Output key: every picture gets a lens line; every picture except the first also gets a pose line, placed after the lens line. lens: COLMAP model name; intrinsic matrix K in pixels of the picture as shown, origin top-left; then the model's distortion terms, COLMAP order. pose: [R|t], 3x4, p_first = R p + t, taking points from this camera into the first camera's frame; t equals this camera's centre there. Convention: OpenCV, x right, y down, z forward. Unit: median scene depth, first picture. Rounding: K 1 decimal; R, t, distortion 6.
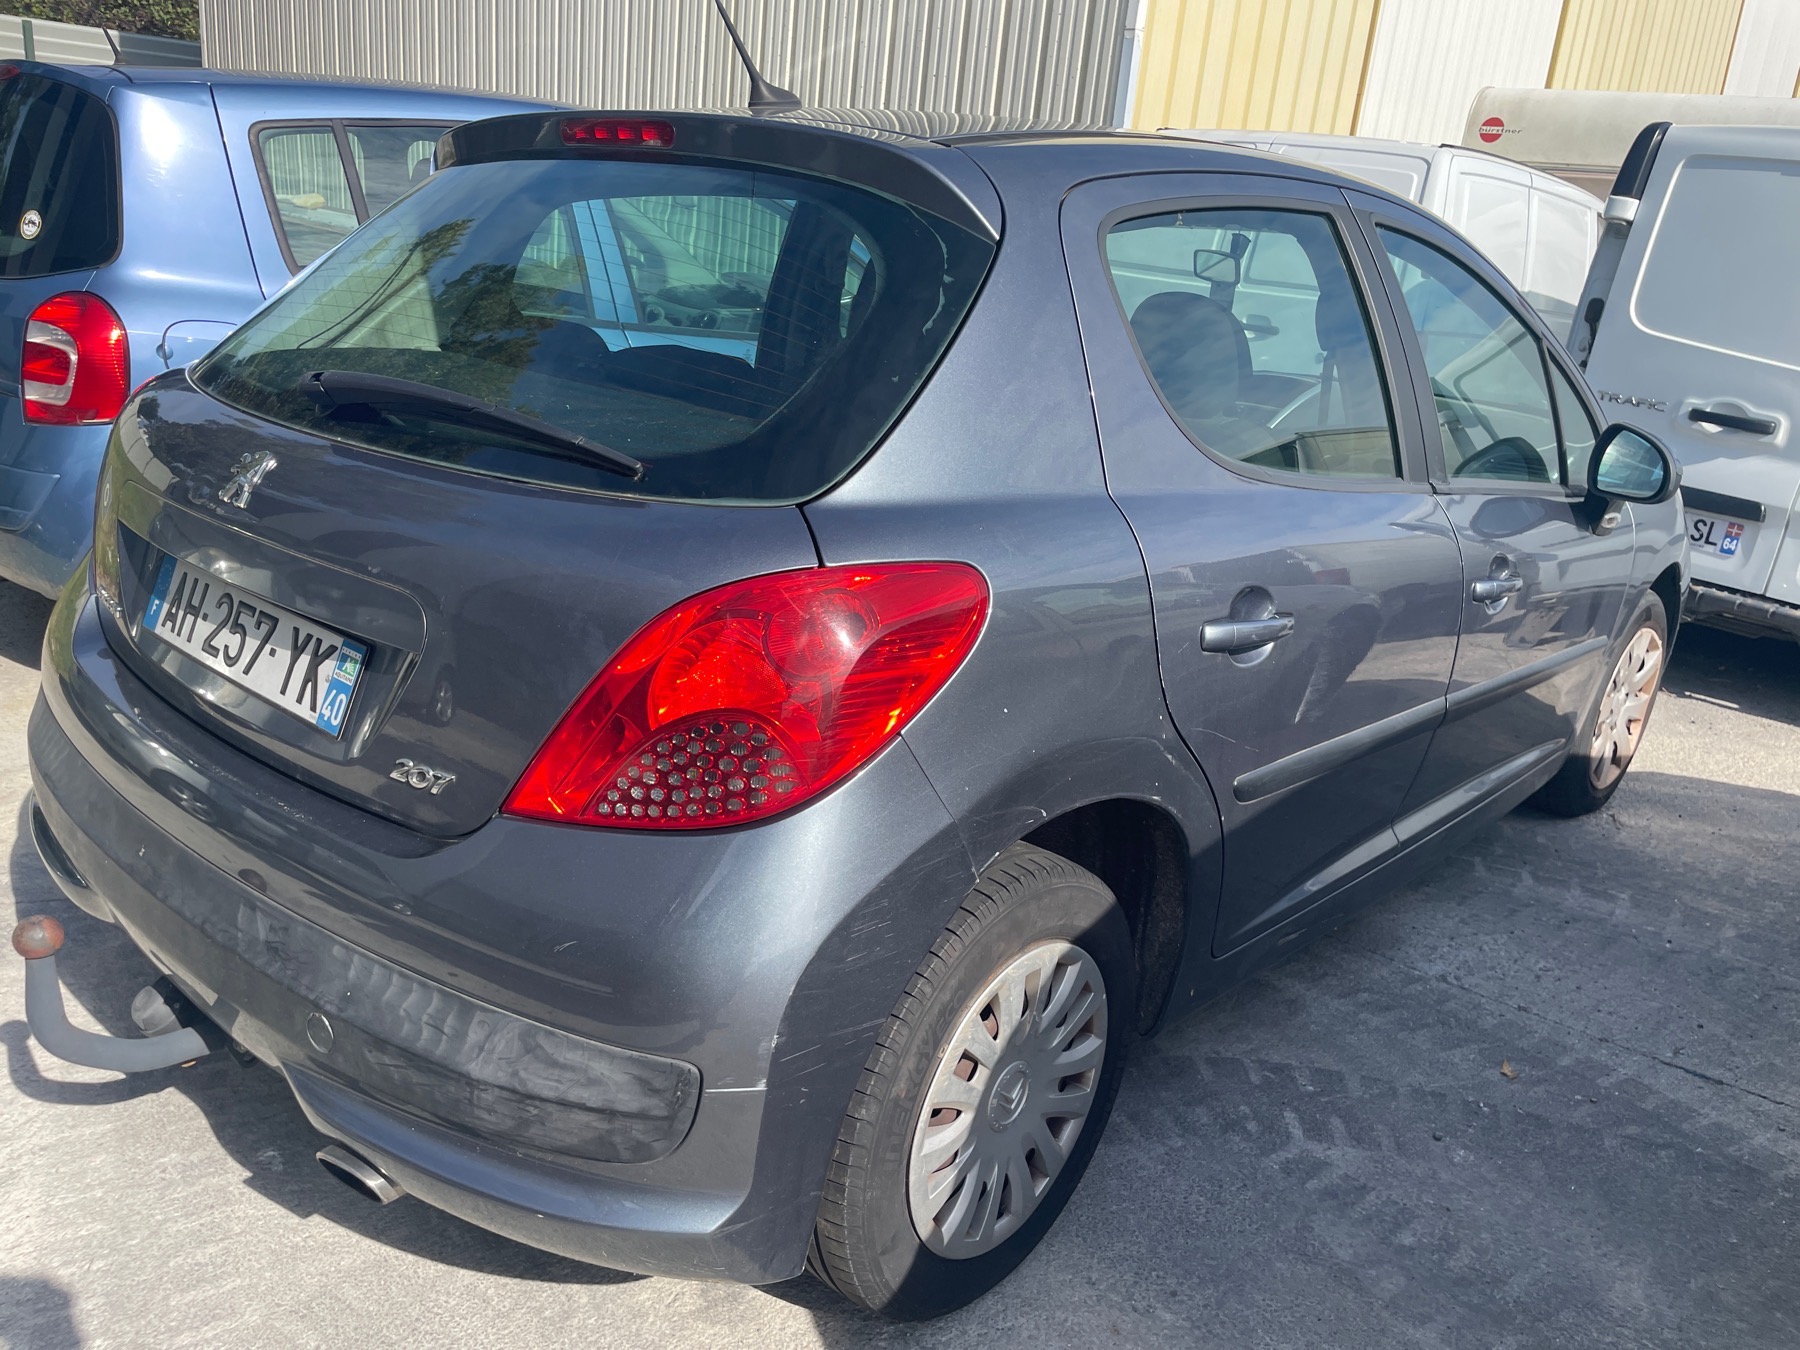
lens RADIAL K [[1360.5, 0, 901.3], [0, 1360.5, 681.9], [0, 0, 1]] dist [0.023923, -0.028332]
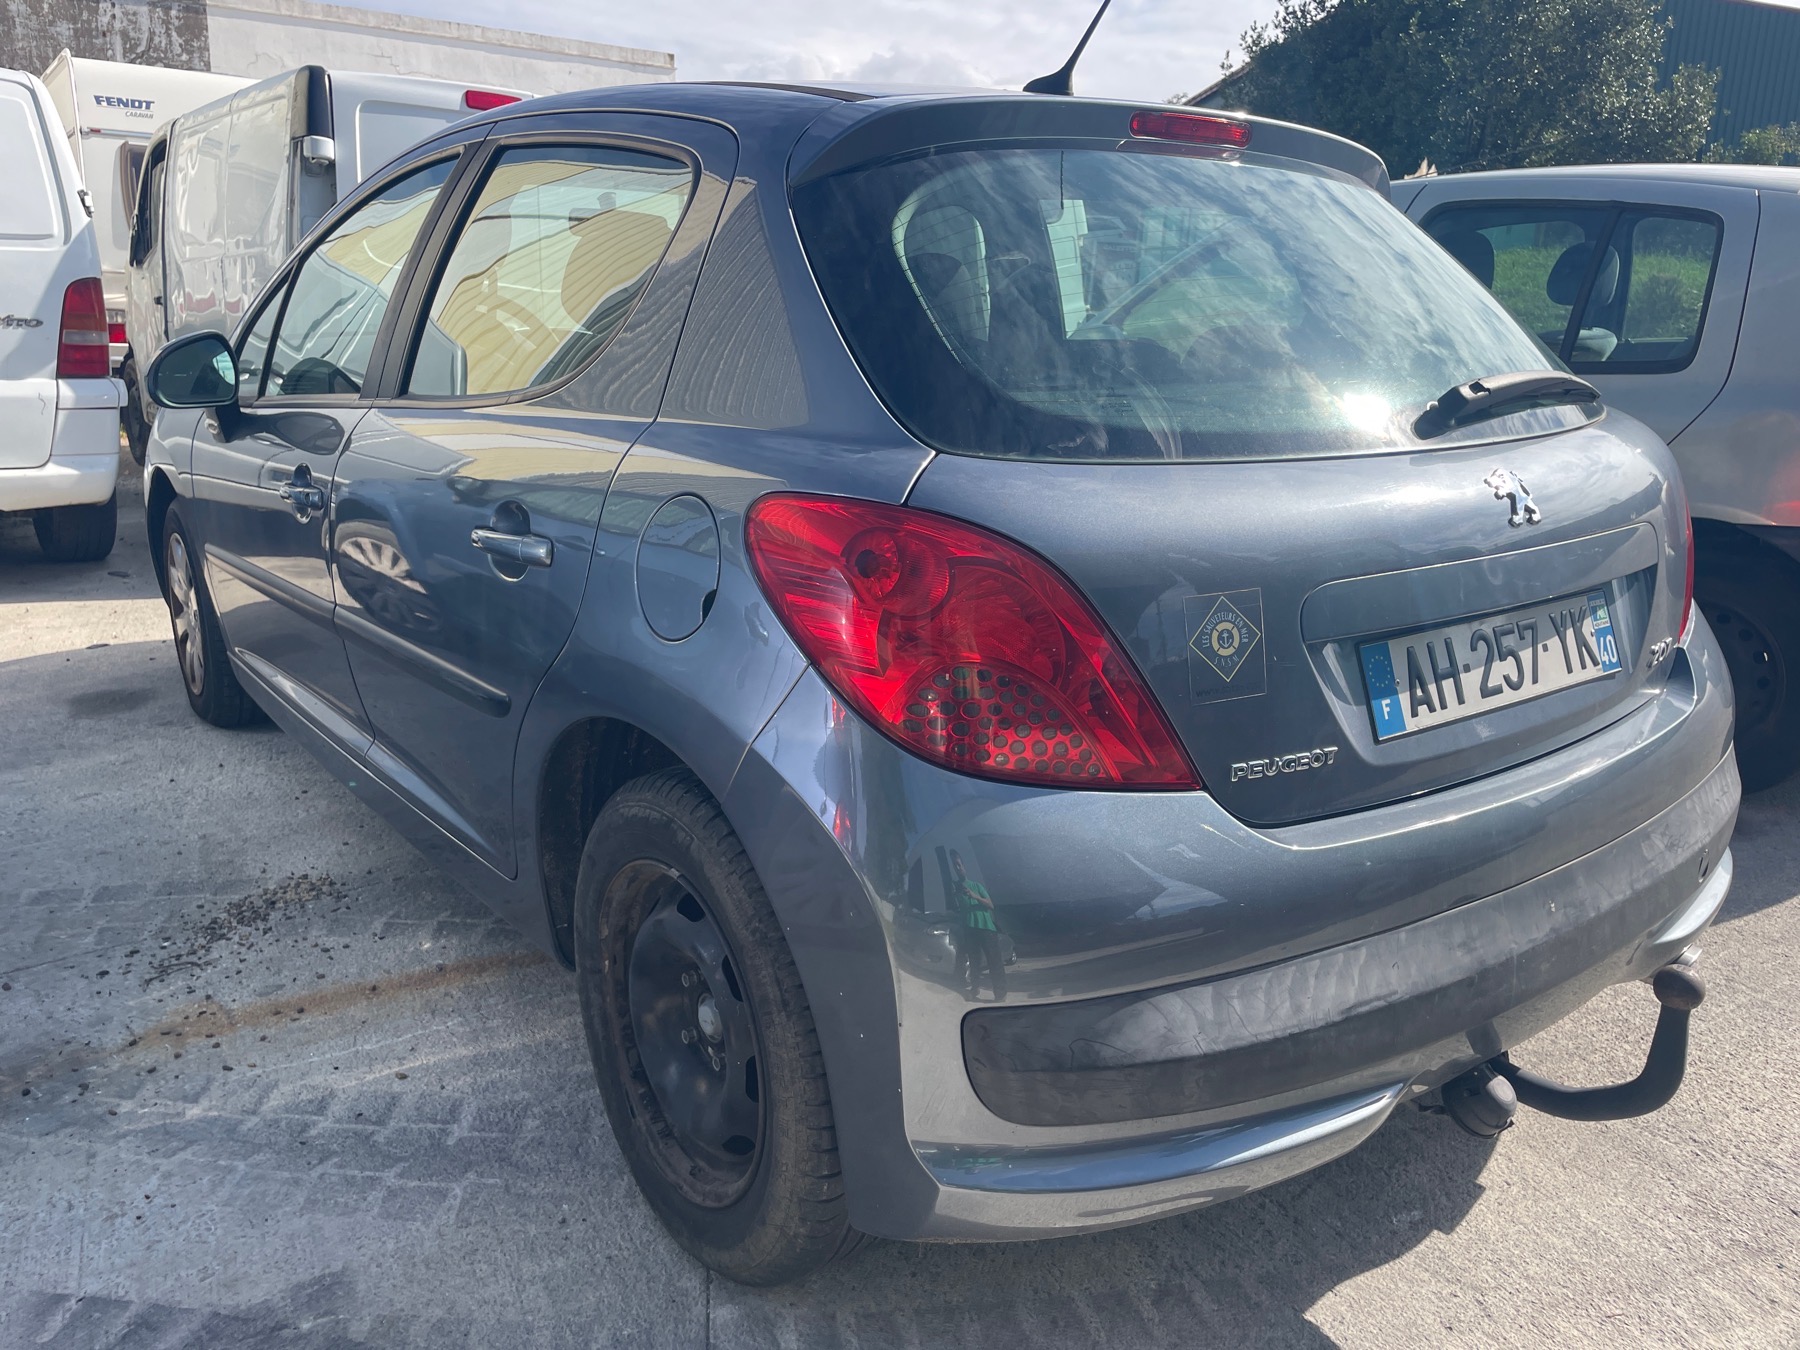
lens RADIAL K [[1360.5, 0, 901.6], [0, 1360.5, 668.6], [0, 0, 1]] dist [0.023923, -0.028332]
pose [[0.204893, -0.342645, 0.916850, -1.475815], [0.295519, 0.914664, 0.275787, -0.426403], [-0.933106, 0.214439, 0.288666, 1.126202]]
